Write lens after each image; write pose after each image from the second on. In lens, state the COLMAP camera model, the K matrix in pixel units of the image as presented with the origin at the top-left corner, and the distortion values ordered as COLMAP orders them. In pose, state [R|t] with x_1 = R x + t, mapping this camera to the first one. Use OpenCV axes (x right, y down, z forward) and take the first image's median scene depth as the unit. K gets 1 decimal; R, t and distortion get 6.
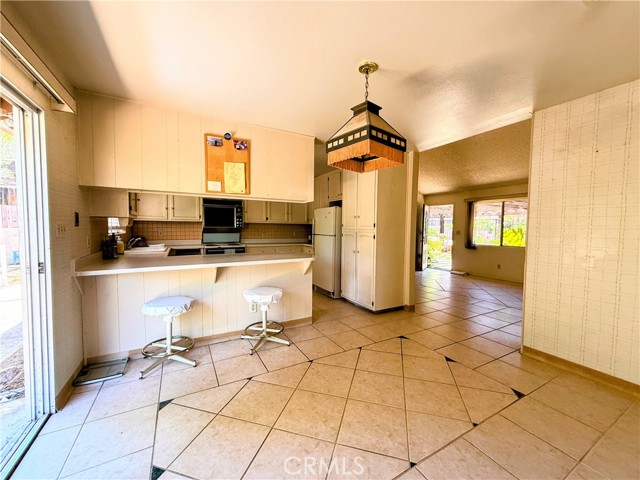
lens RADIAL K [[254.1, 0, 320.3], [0, 254.1, 239.7], [0, 0, 1]] dist [-0.007101, 0.000219]
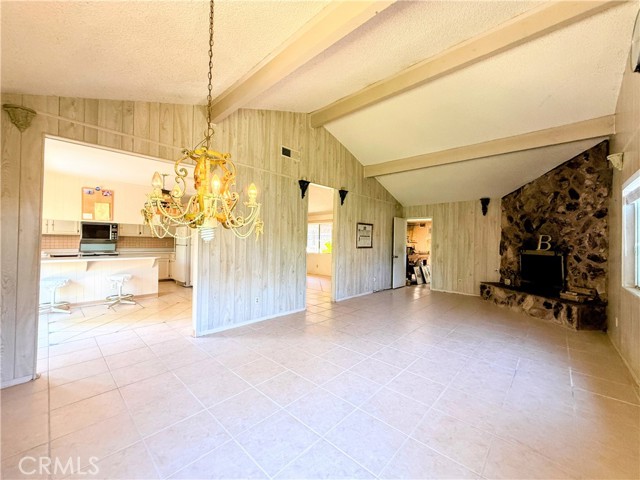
lens RADIAL K [[254.1, 0, 319.9], [0, 254.1, 240.5], [0, 0, 1]] dist [-0.007101, 0.000219]
pose [[0.950112, 0.007515, 0.311819, 0.348286], [0.007783, 0.998827, -0.047786, 0.033555], [-0.311813, 0.047829, 0.948939, -0.710196]]
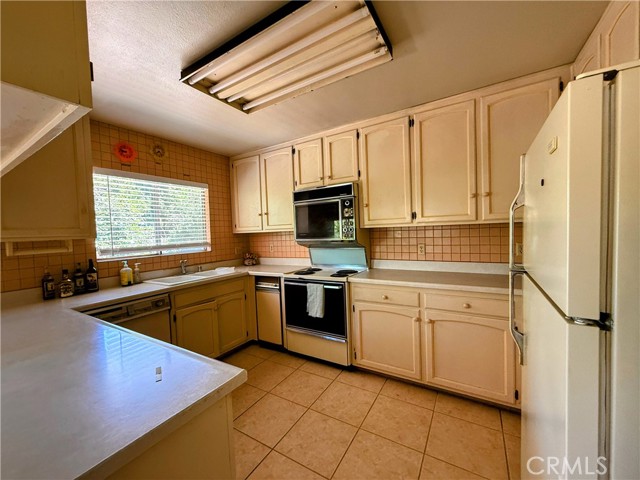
lens RADIAL K [[254.1, 0, 316.9], [0, 254.1, 241.6], [0, 0, 1]] dist [-0.007101, 0.000219]
pose [[0.489434, 0.004563, -0.872028, 0.097325], [0.004669, 0.999958, 0.007852, -0.055734], [0.872028, -0.007914, 0.489393, 0.839803]]
